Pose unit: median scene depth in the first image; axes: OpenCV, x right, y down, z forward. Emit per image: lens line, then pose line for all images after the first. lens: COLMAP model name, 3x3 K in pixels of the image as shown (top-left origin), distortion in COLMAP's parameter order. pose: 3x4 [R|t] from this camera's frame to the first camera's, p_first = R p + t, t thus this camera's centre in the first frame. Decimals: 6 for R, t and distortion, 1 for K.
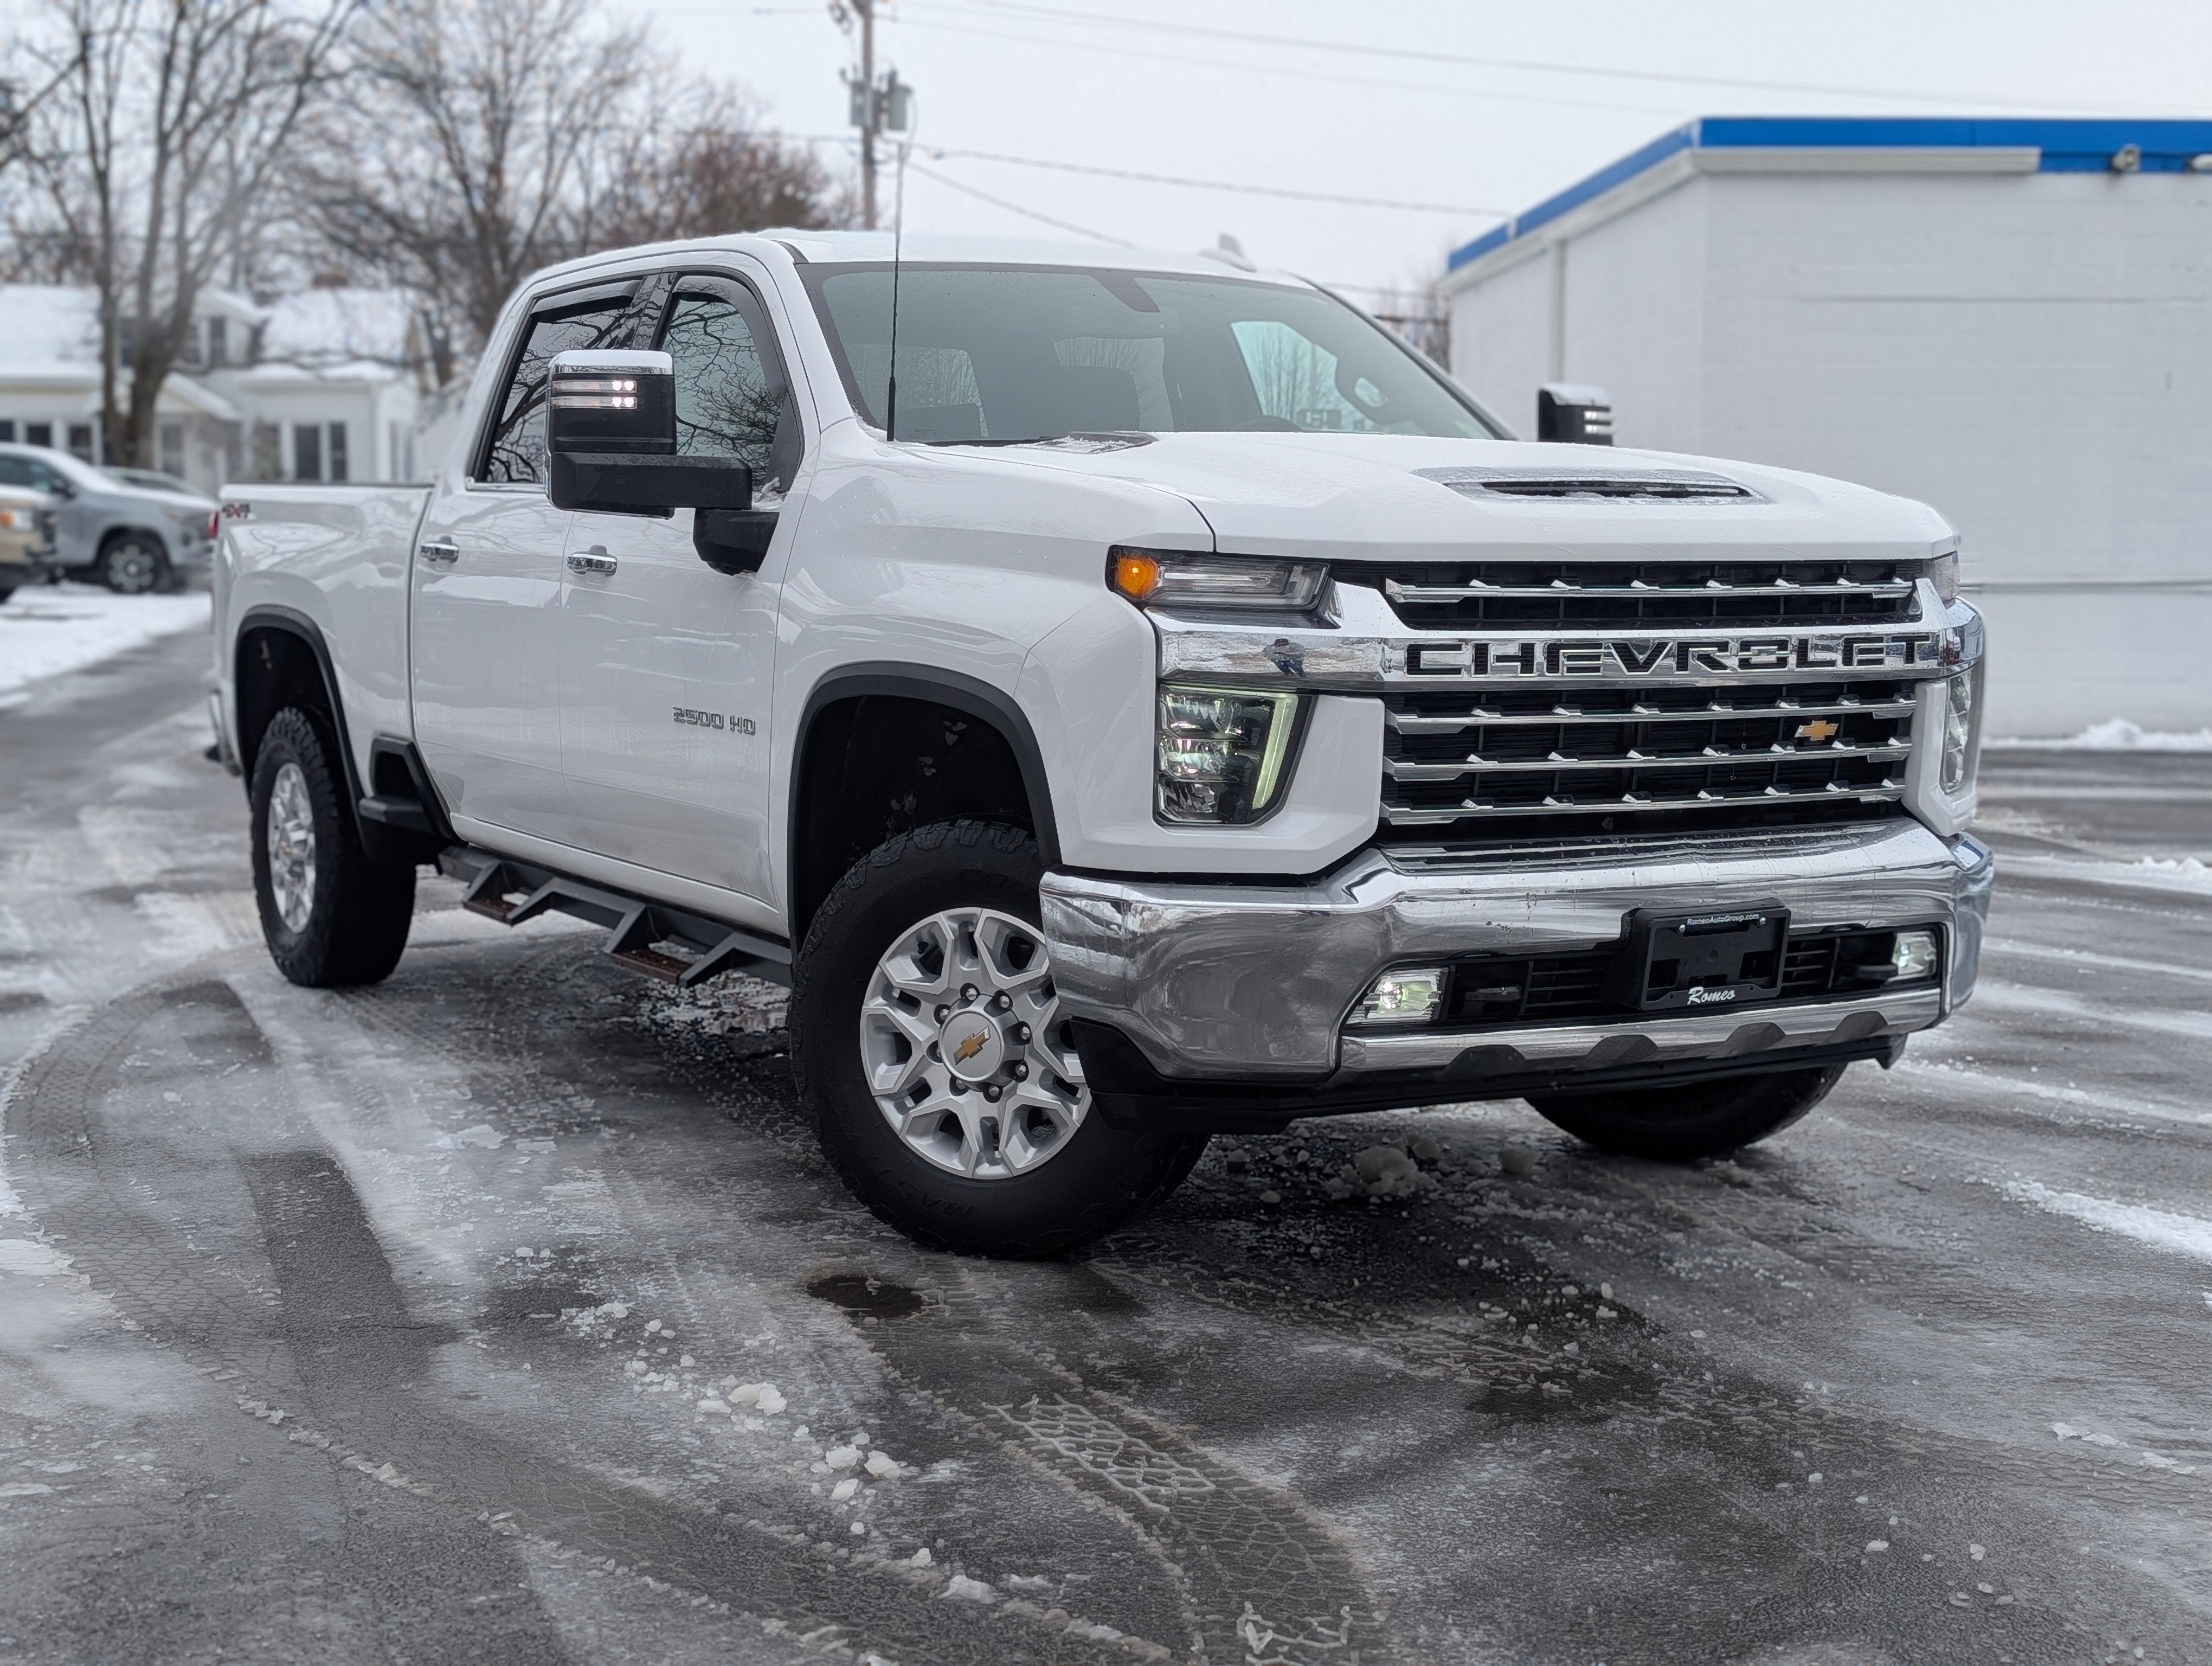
lens RADIAL K [[3269.7, 0, 1106.7], [0, 3269.7, 627.3], [0, 0, 1]] dist [0.024606, 0.004181]
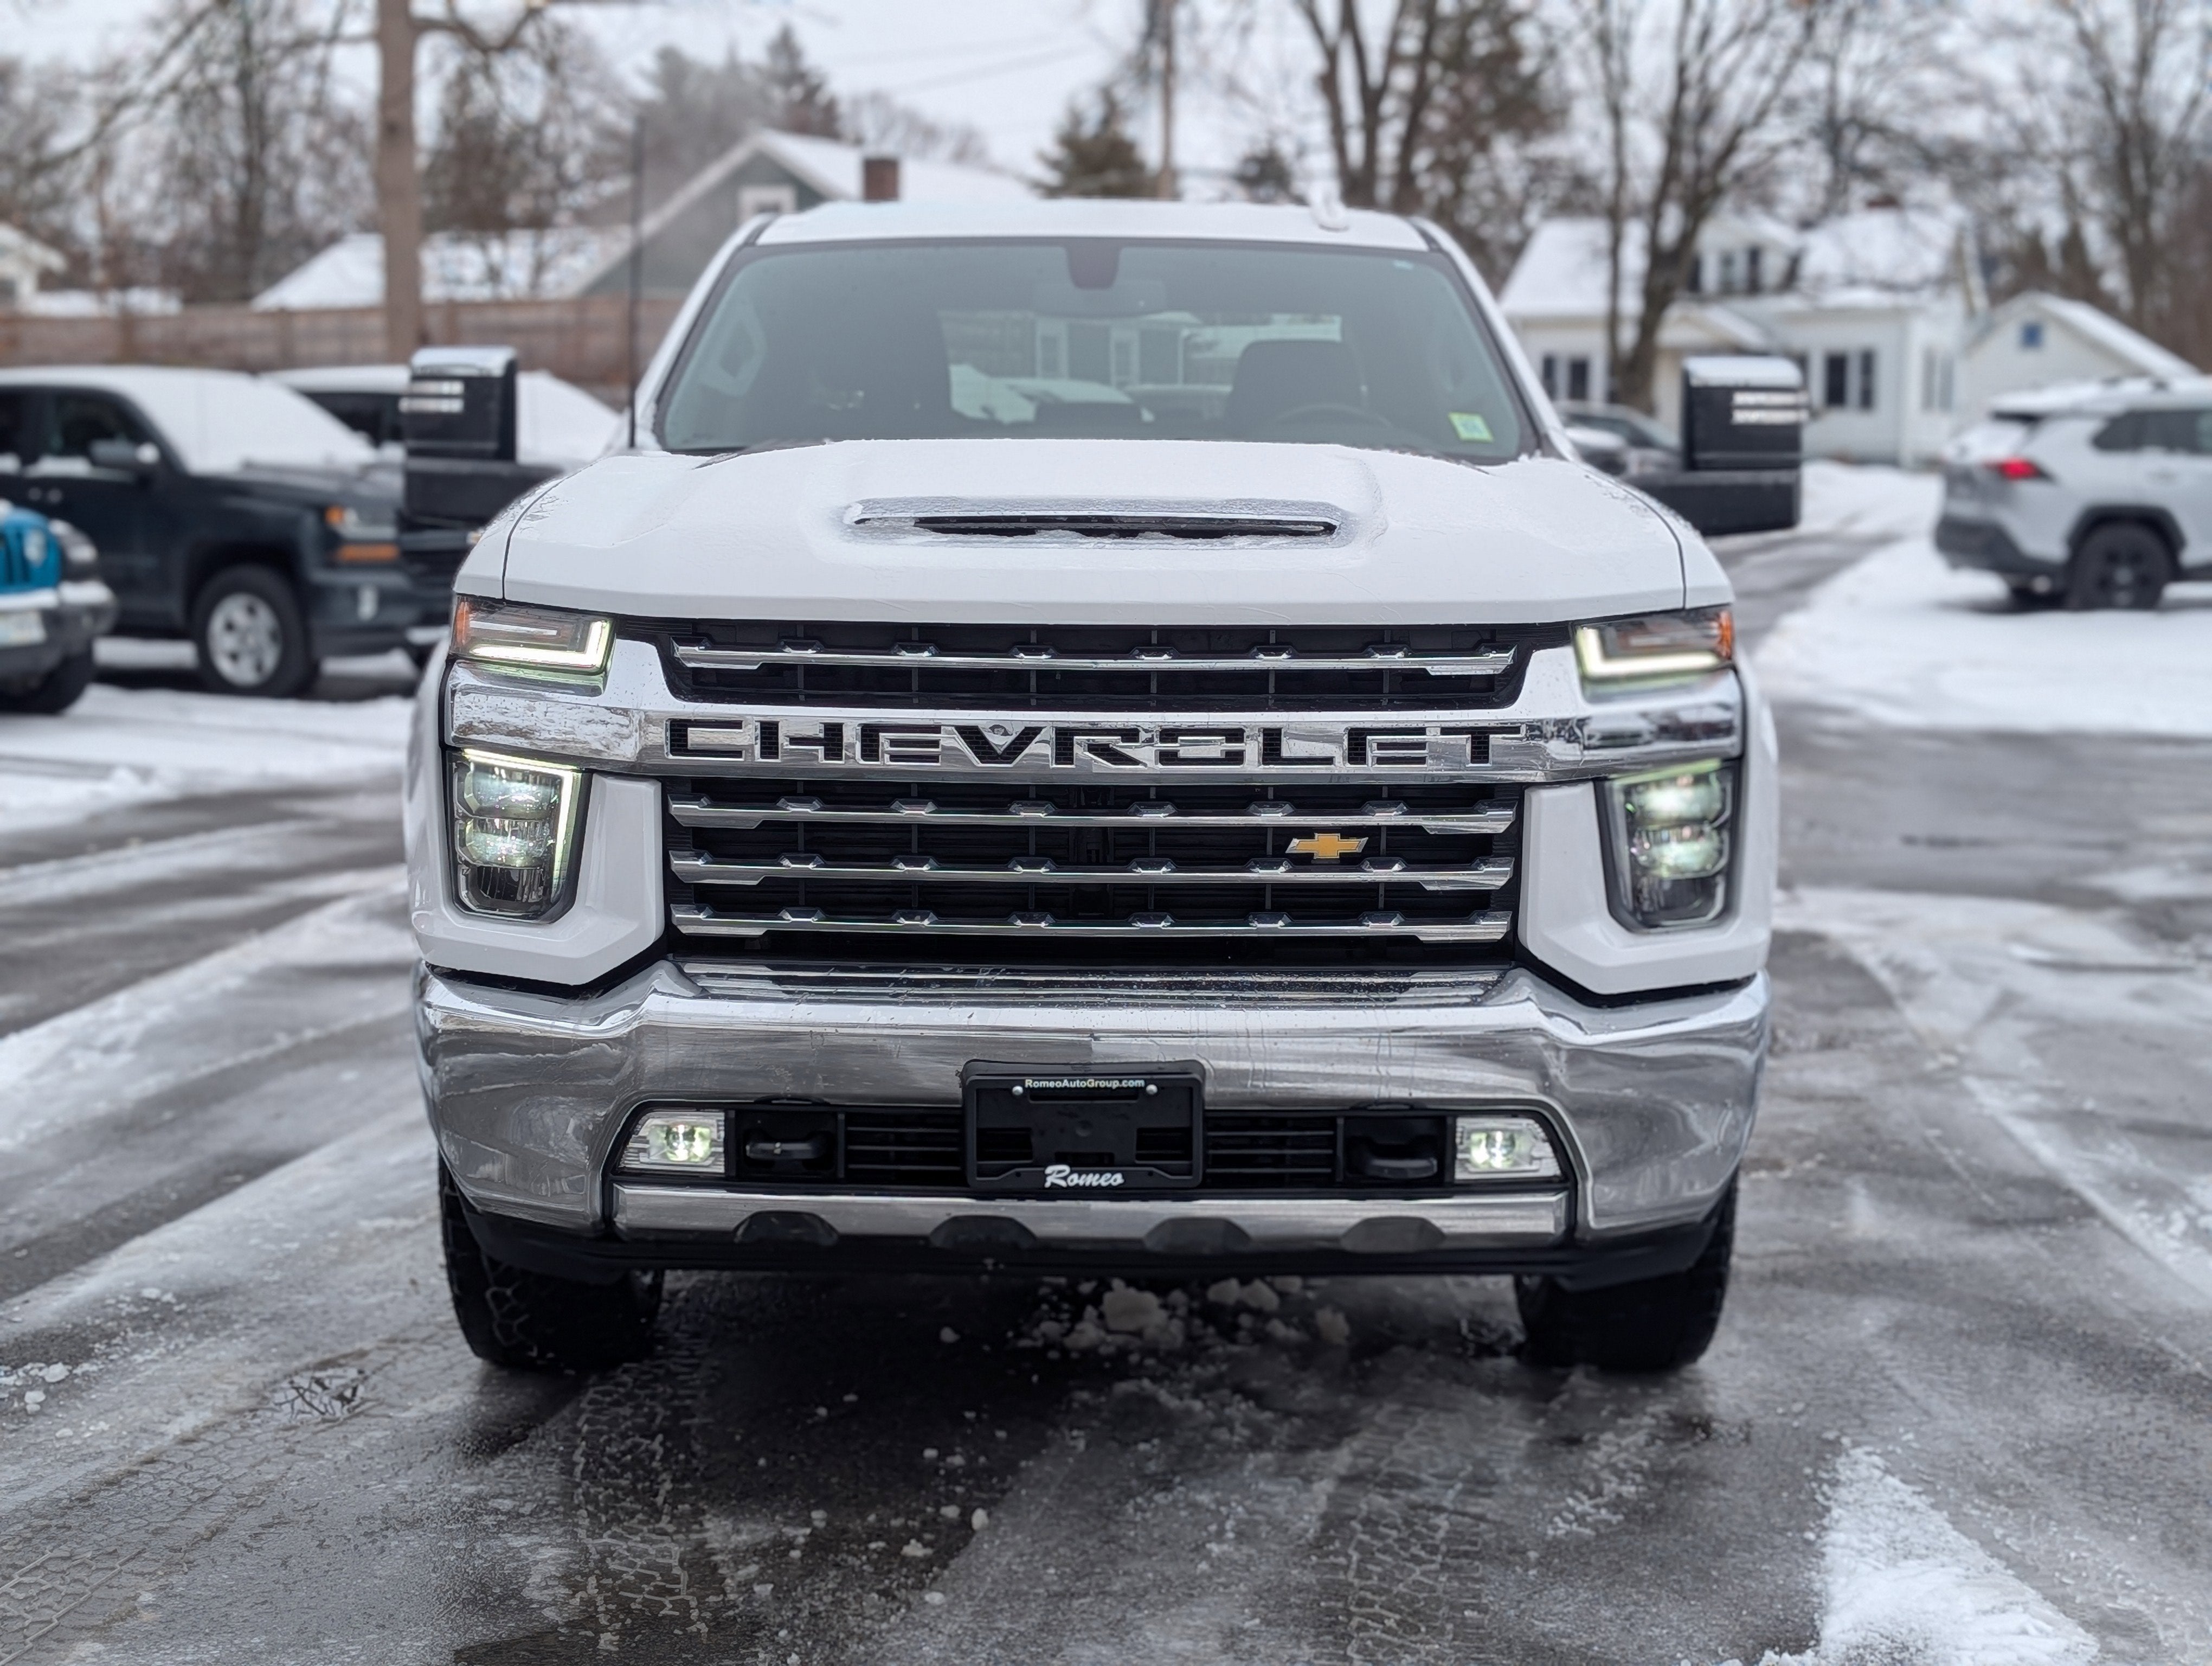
lens RADIAL K [[3260.0, 0, 1103.7], [0, 3260.0, 858.3], [0, 0, 1]] dist [0.049696, -0.086017]
pose [[0.876665, 0.067114, -0.476397, 0.557218], [-0.021911, 0.994764, 0.099820, -0.042413], [0.480602, -0.077071, 0.873546, 0.321681]]
